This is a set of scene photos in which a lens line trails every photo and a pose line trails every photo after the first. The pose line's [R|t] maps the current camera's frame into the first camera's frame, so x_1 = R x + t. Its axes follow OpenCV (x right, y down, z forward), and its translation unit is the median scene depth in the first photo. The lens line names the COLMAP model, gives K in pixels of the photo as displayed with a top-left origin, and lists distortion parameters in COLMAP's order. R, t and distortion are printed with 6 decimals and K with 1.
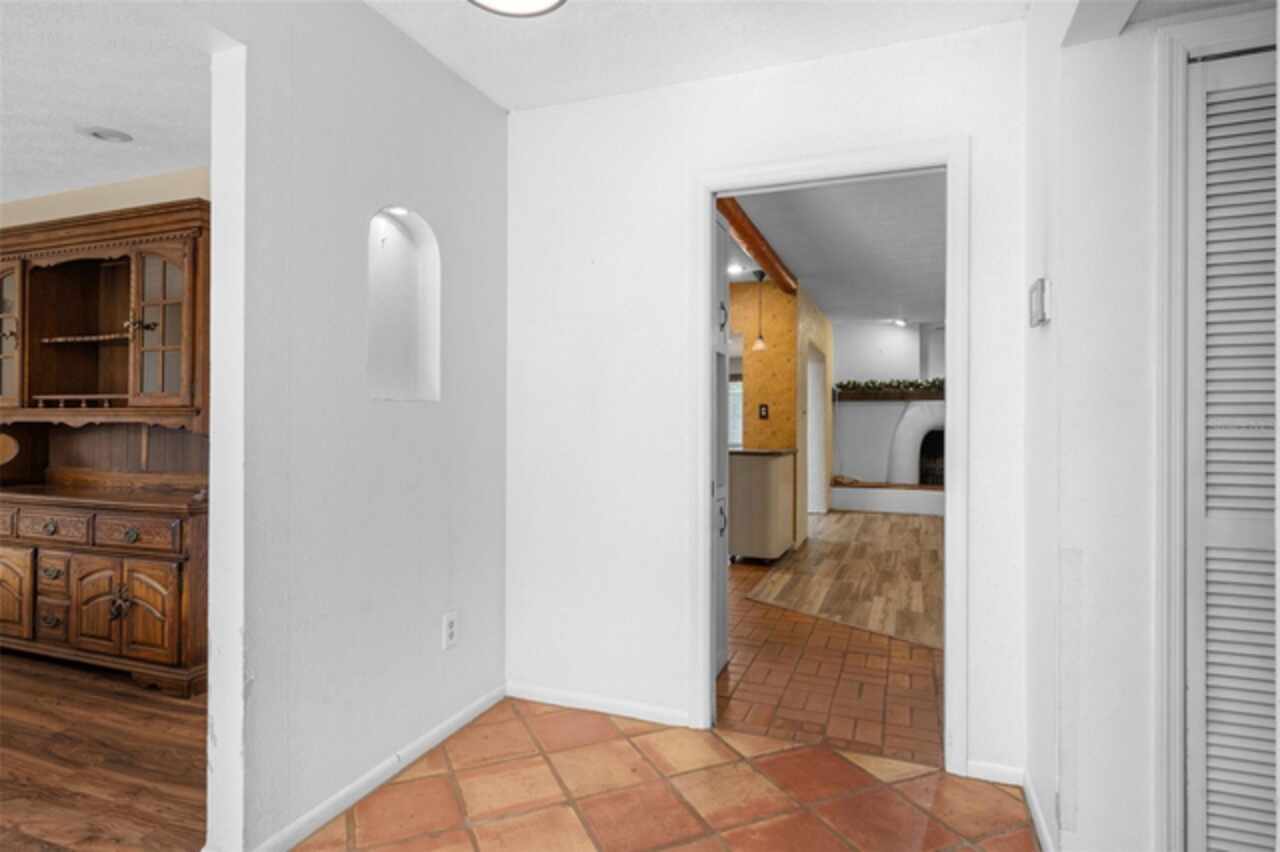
lens RADIAL K [[688.5, 0, 635.3], [0, 688.5, 415.8], [0, 0, 1]] dist [0.003263, 0.000832]
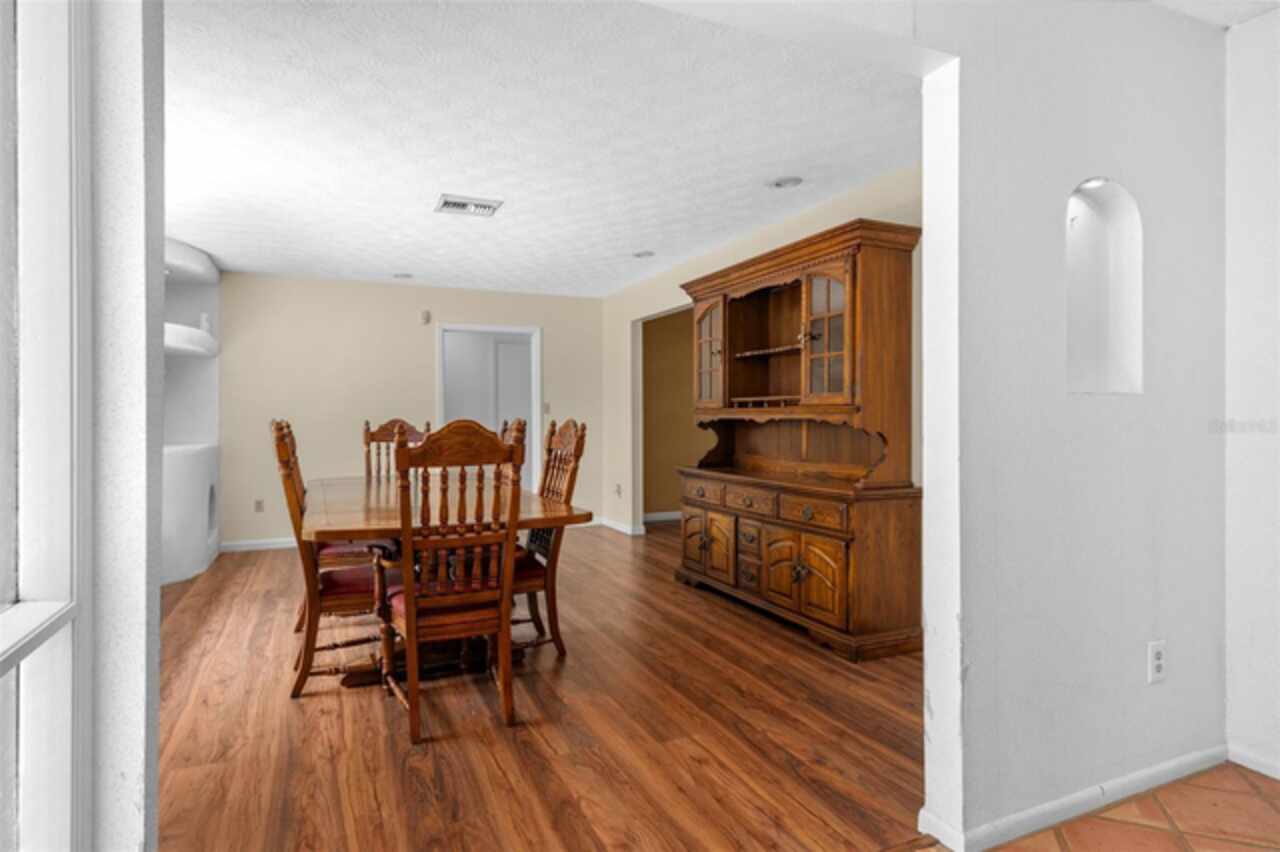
lens RADIAL K [[688.5, 0, 635.3], [0, 688.5, 415.8], [0, 0, 1]] dist [0.003263, 0.000832]
pose [[0.708605, -0.004728, -0.705590, -0.100464], [0.006908, 0.999976, 0.000238, 0.001916], [0.705572, -0.005043, 0.708621, -0.049057]]
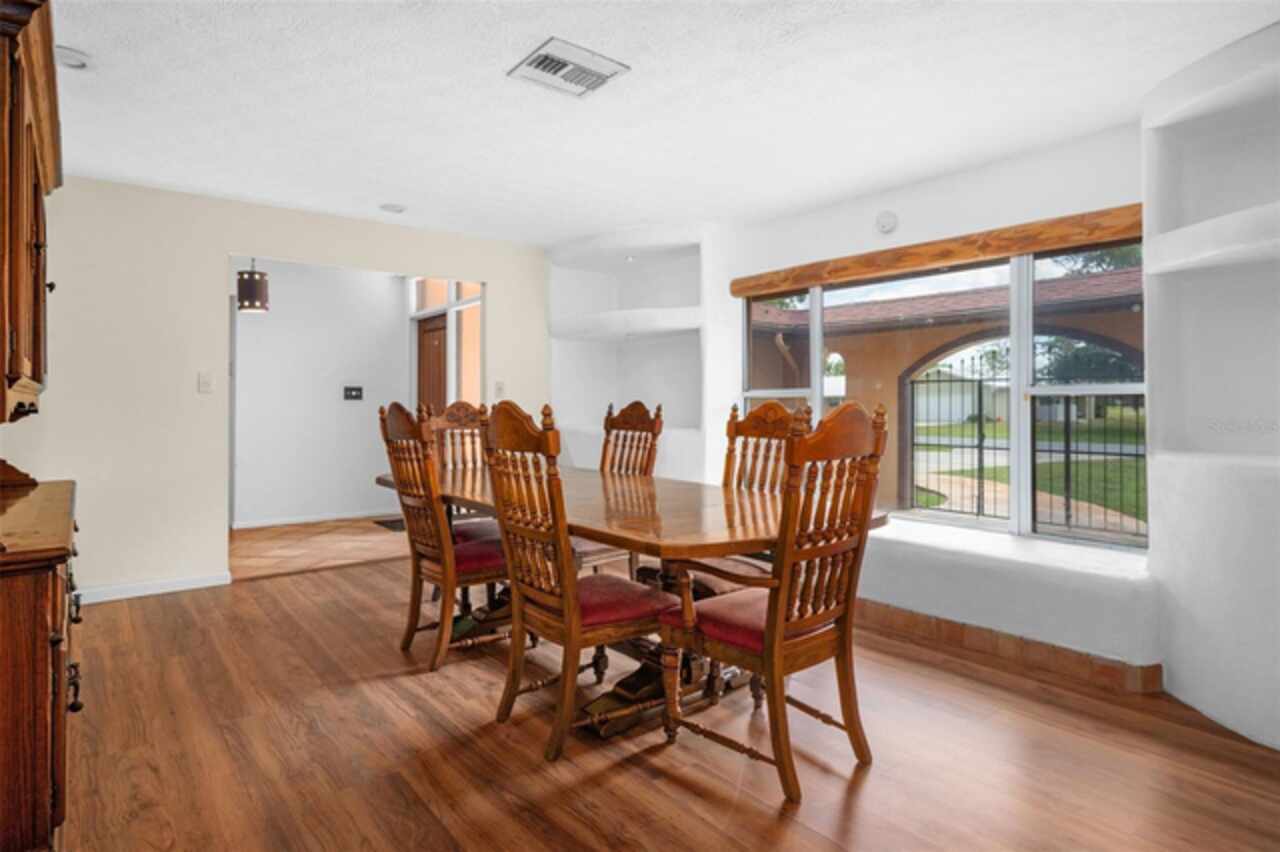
lens RADIAL K [[688.5, 0, 635.3], [0, 688.5, 415.8], [0, 0, 1]] dist [0.003263, 0.000832]
pose [[-0.865497, -0.013348, 0.500737, -1.846501], [-0.002490, 0.999747, 0.022346, 0.002025], [-0.500909, 0.018093, -0.865311, 1.363600]]
